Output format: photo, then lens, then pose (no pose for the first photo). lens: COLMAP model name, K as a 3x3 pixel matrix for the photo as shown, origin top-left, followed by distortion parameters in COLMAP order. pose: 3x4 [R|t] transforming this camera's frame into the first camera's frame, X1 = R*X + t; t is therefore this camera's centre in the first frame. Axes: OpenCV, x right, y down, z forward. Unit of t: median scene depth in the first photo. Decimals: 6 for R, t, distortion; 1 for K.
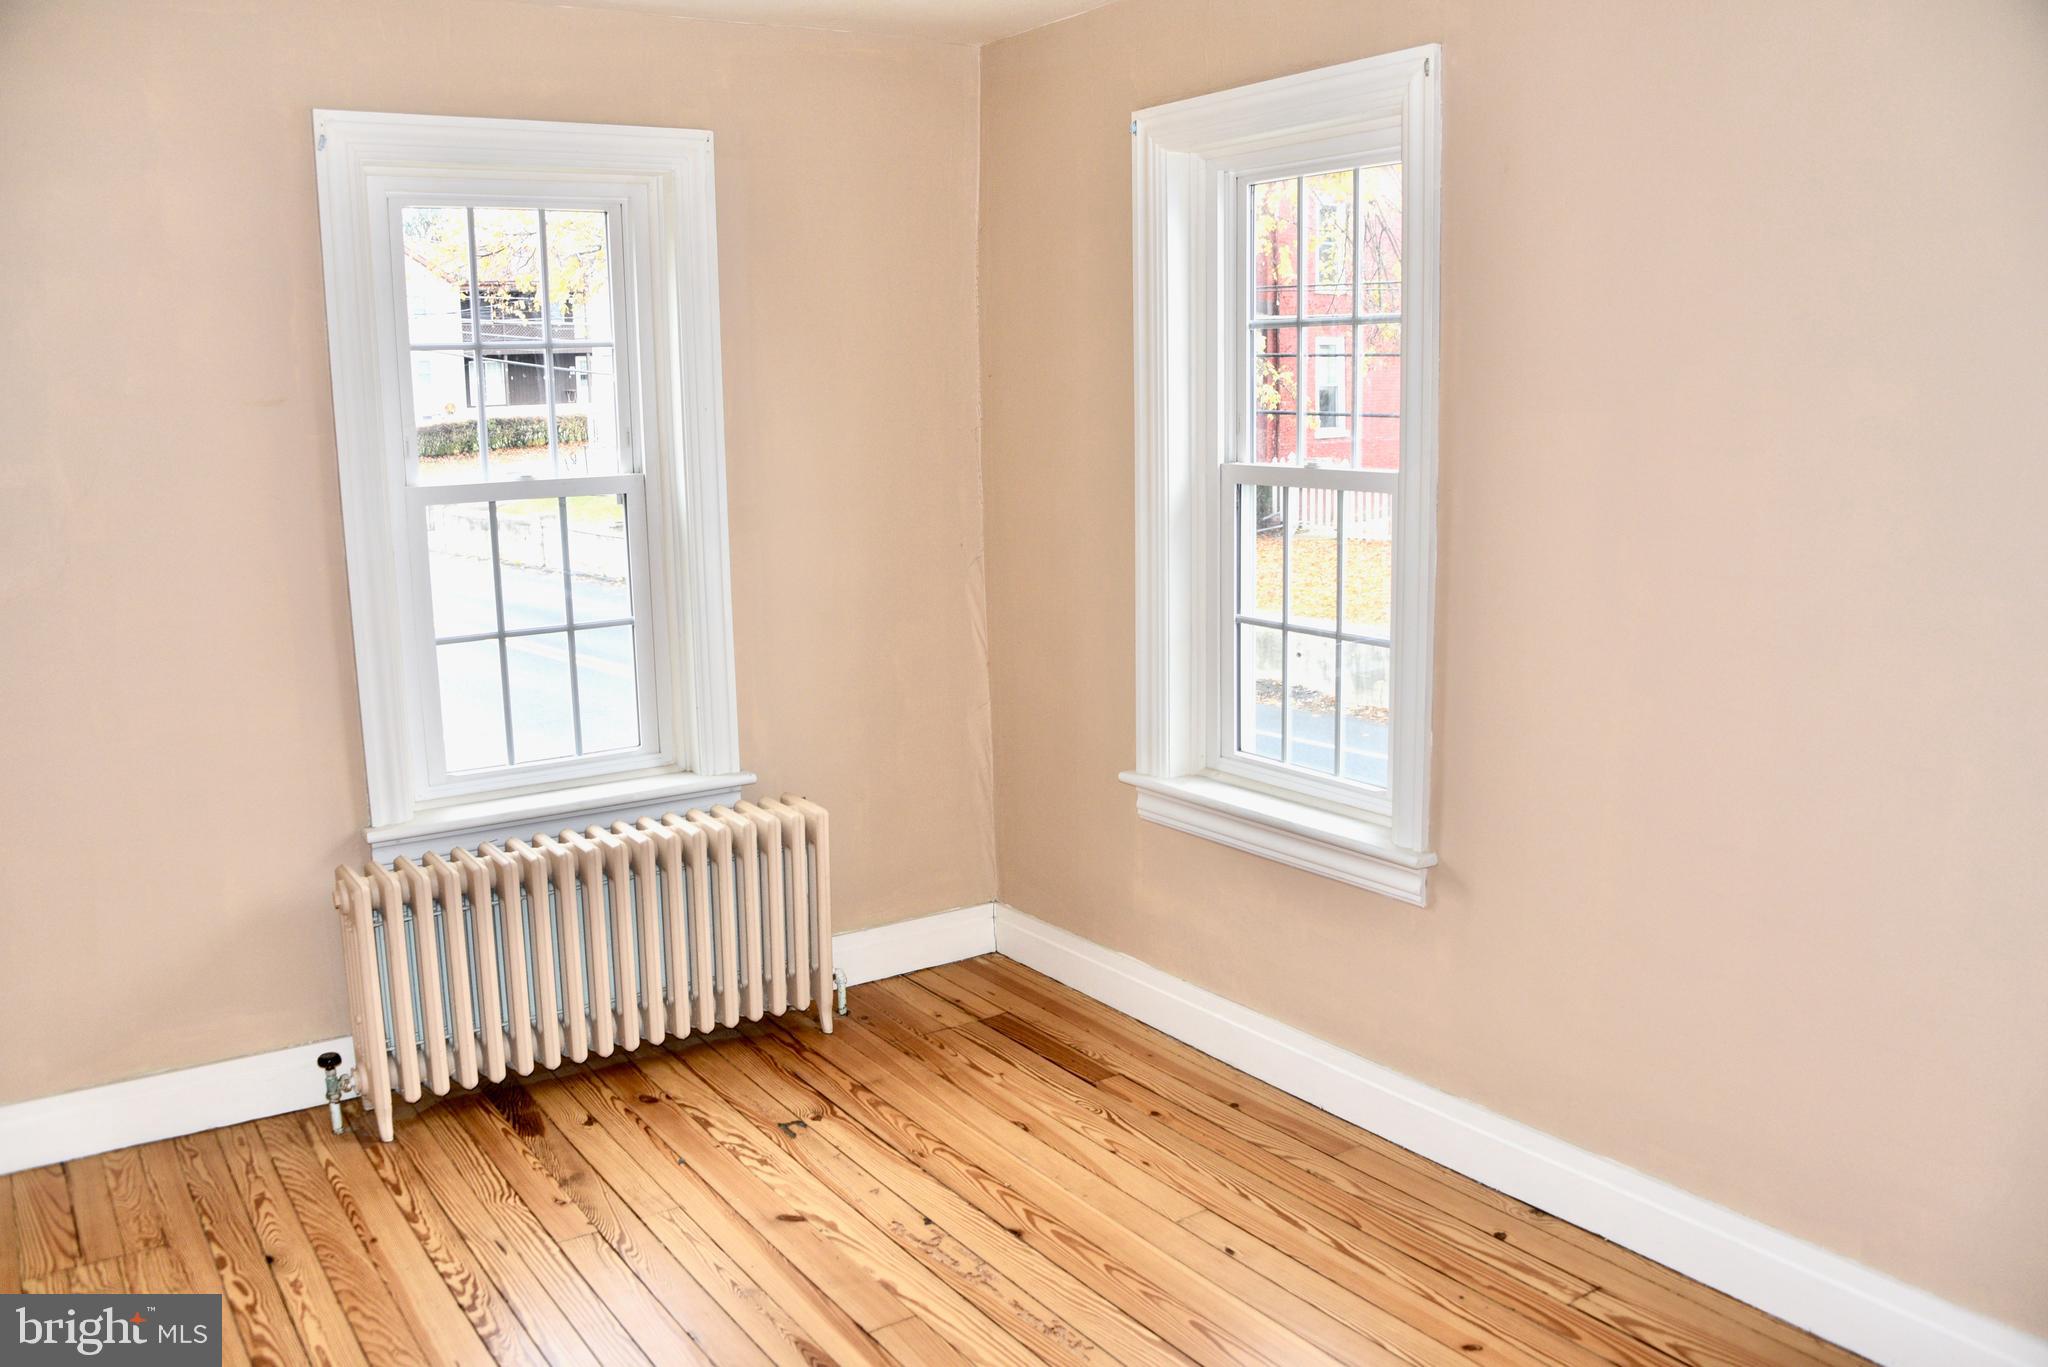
lens RADIAL K [[1646.1, 0, 1026.5], [0, 1646.1, 687.5], [0, 0, 1]] dist [-0.132382, 0.059536]
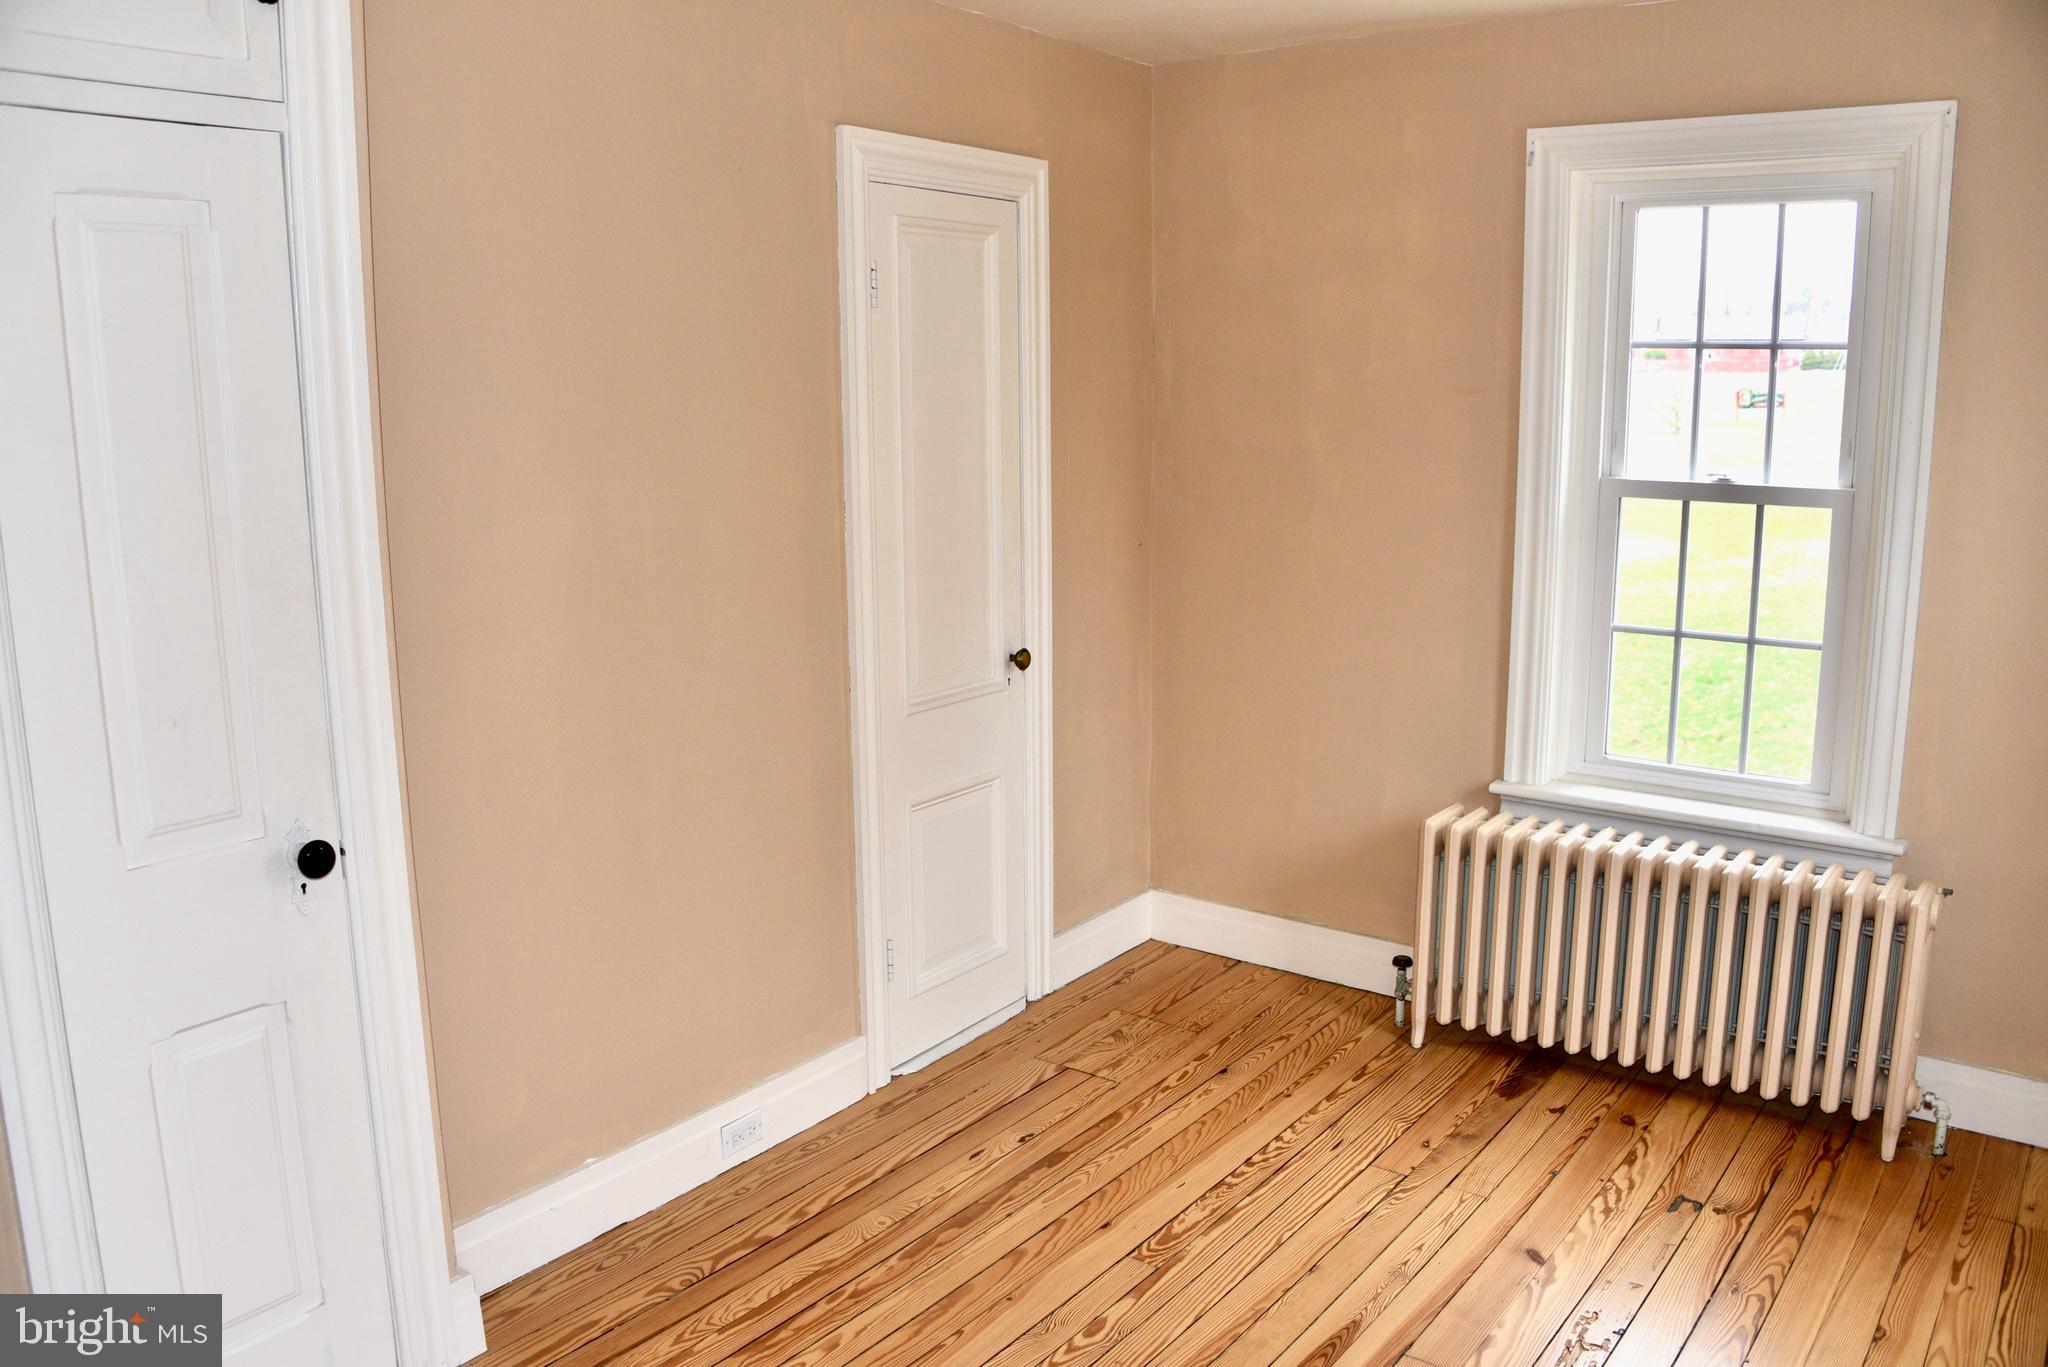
lens RADIAL K [[1646.1, 0, 1027.7], [0, 1646.1, 697.7], [0, 0, 1]] dist [-0.132382, 0.059536]
pose [[0.323917, 0.197787, -0.925180, 0.500409], [-0.174087, 0.973666, 0.147202, -0.074687], [0.929931, 0.113381, 0.349819, 0.298632]]
